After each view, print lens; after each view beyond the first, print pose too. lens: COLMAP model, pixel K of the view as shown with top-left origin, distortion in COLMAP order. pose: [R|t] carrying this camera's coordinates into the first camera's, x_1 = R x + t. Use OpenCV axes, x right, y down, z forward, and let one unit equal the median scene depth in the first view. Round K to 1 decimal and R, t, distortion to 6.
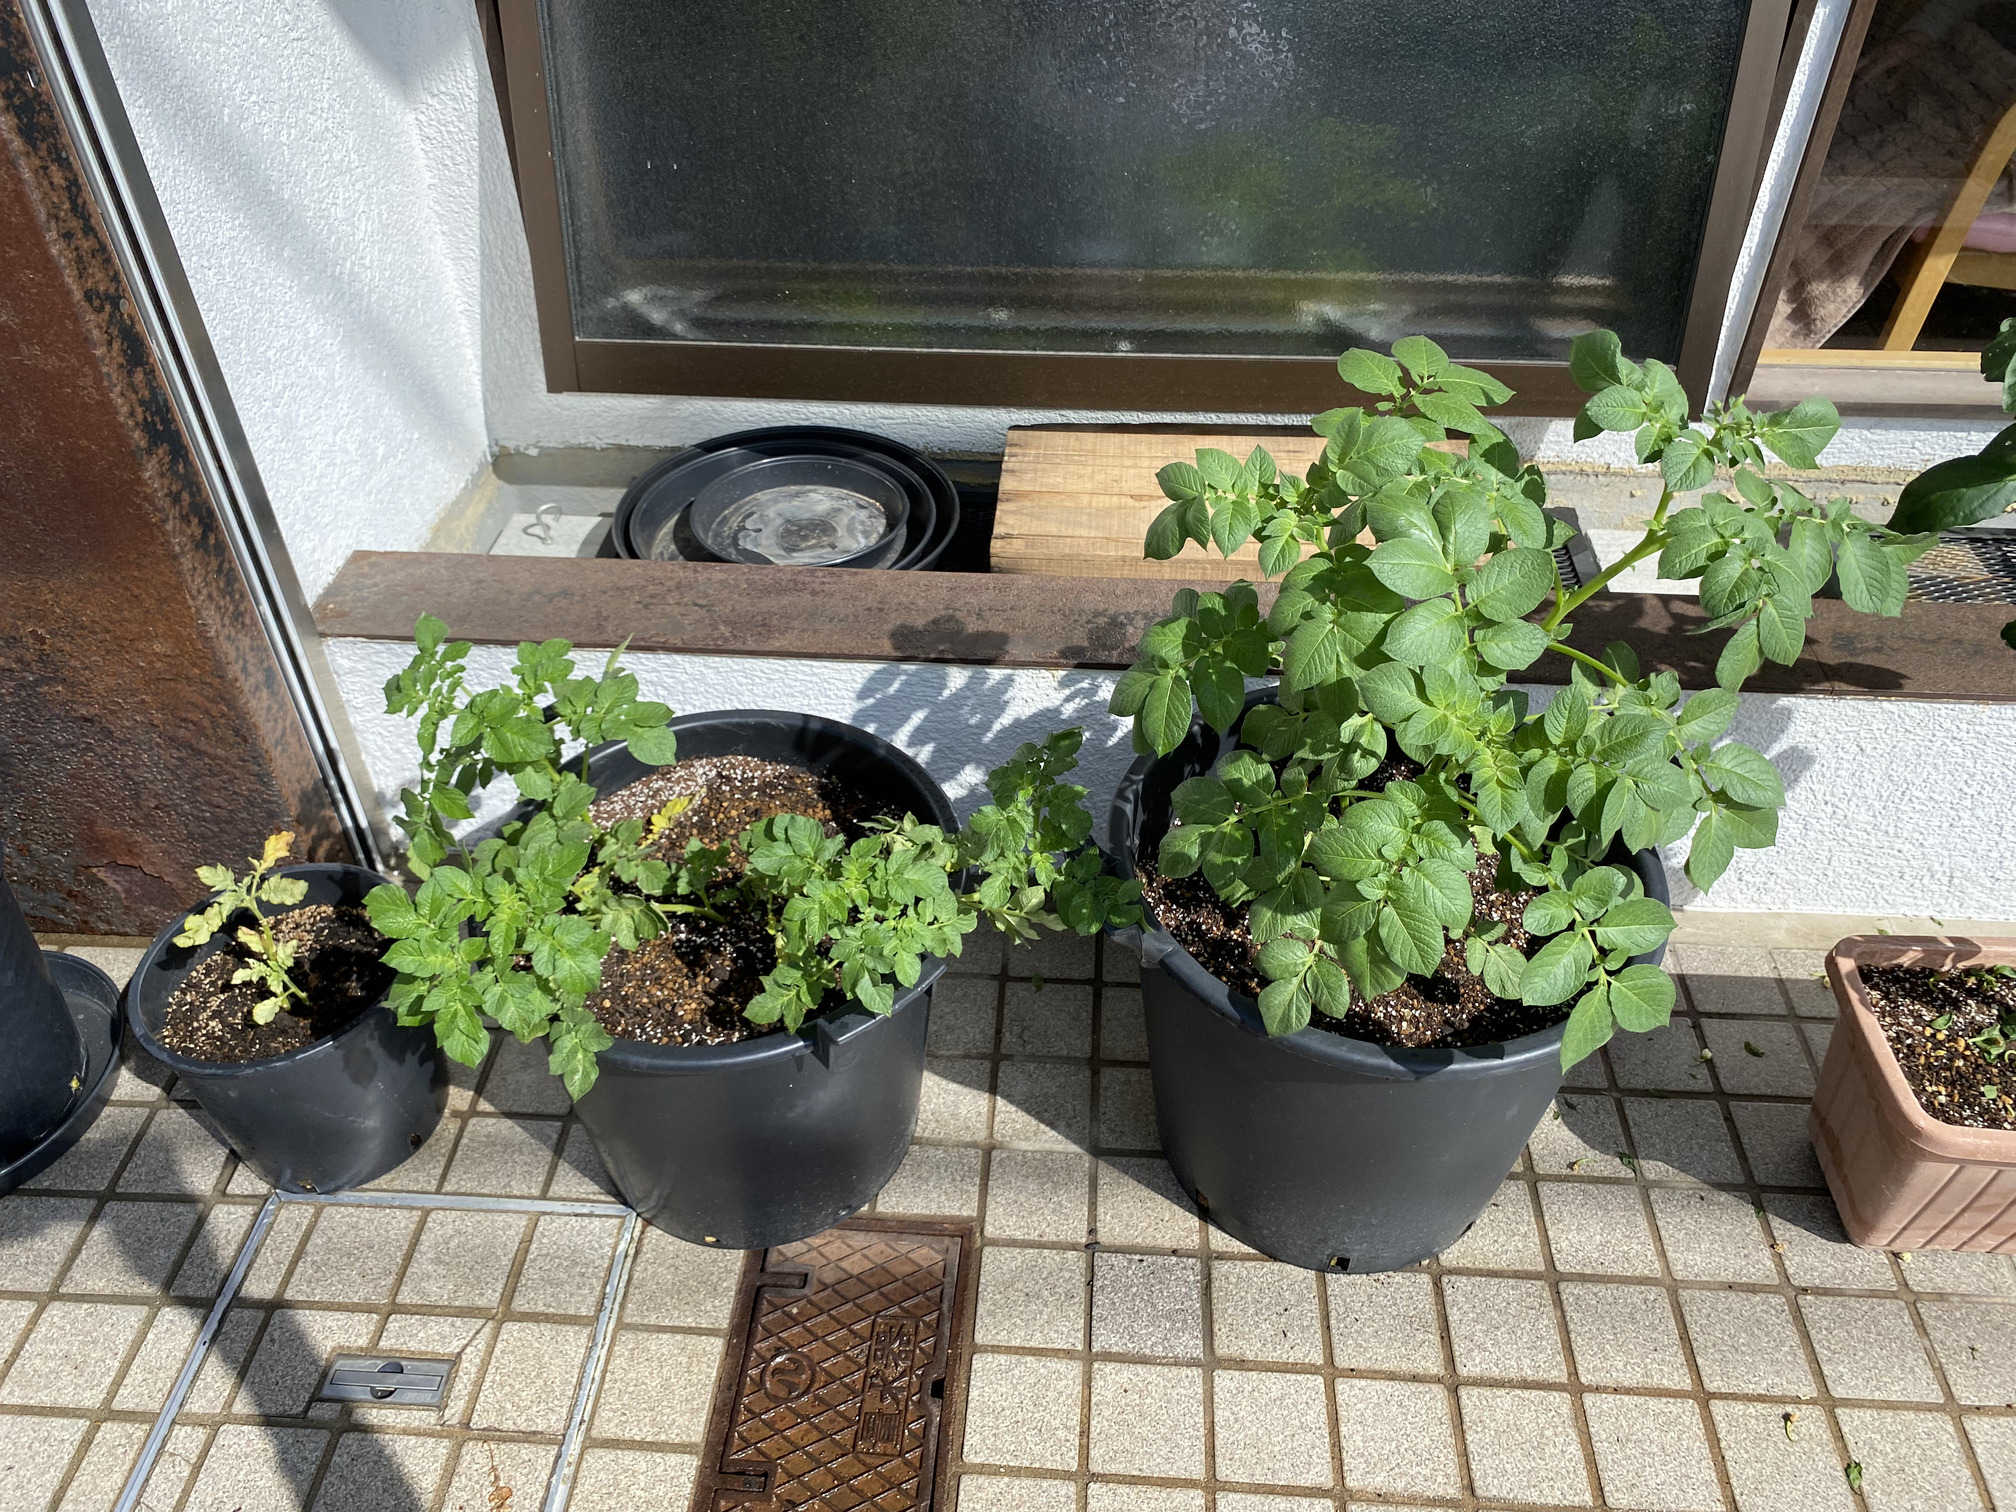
lens RADIAL K [[1553.7, 0, 1011.4], [0, 1553.7, 747.4], [0, 0, 1]] dist [0.013387, -0.019599]
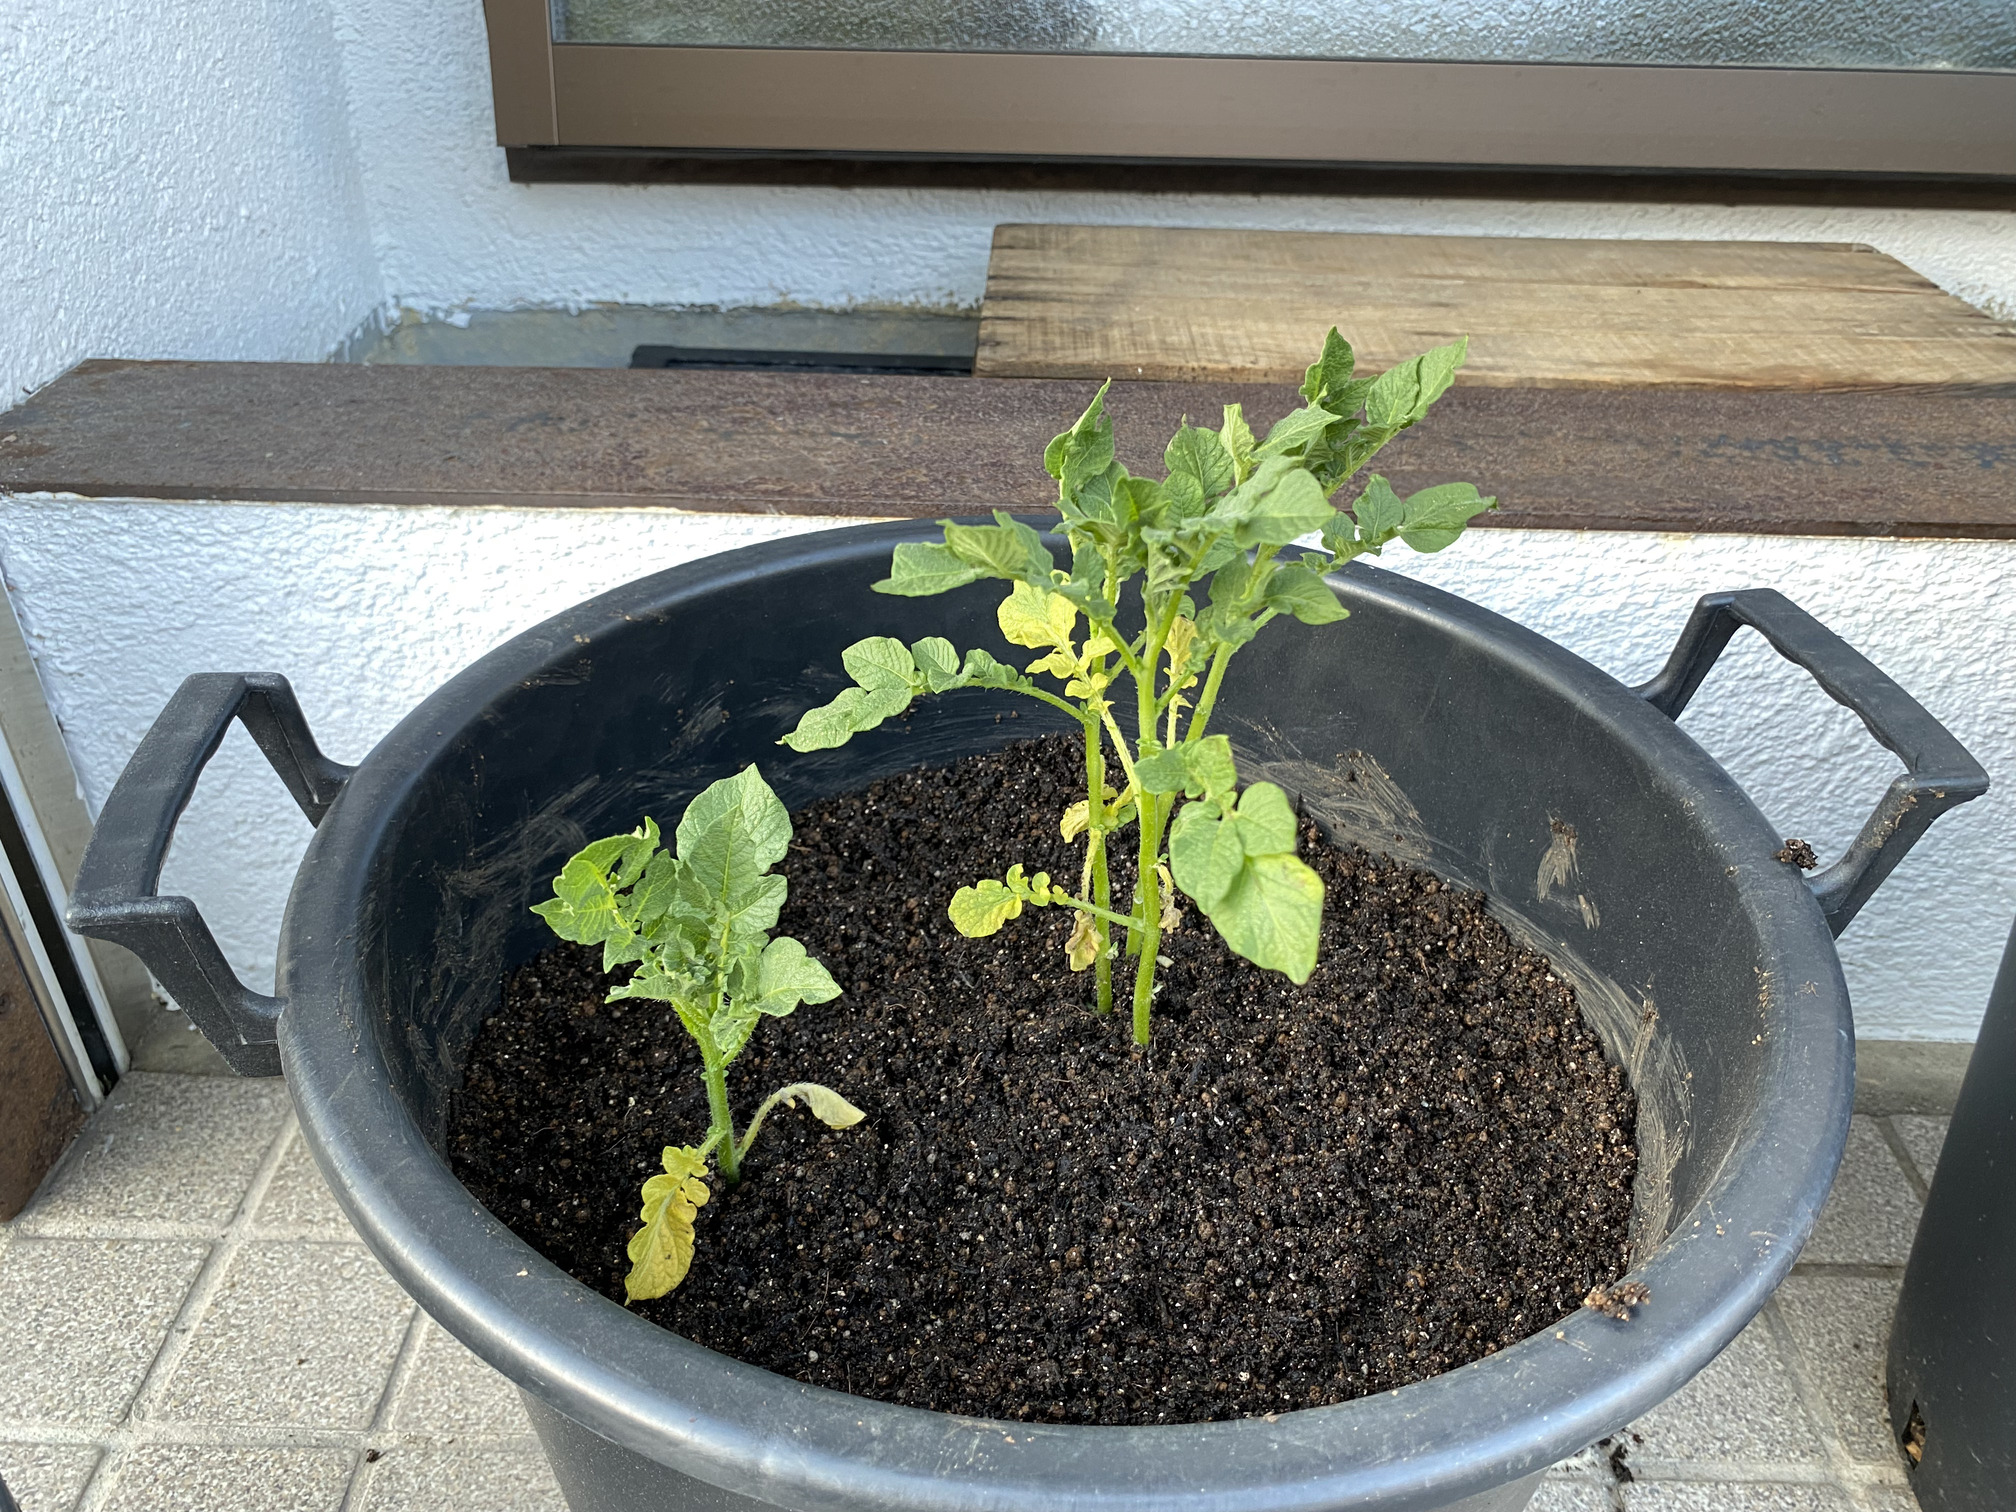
lens RADIAL K [[1553.7, 0, 999.9], [0, 1553.7, 733.2], [0, 0, 1]] dist [0.013387, -0.019599]
pose [[0.998095, -0.011908, 0.060537, -0.213711], [0.019596, 0.991576, -0.128036, 0.063557], [-0.058502, 0.128978, 0.989920, 0.645851]]
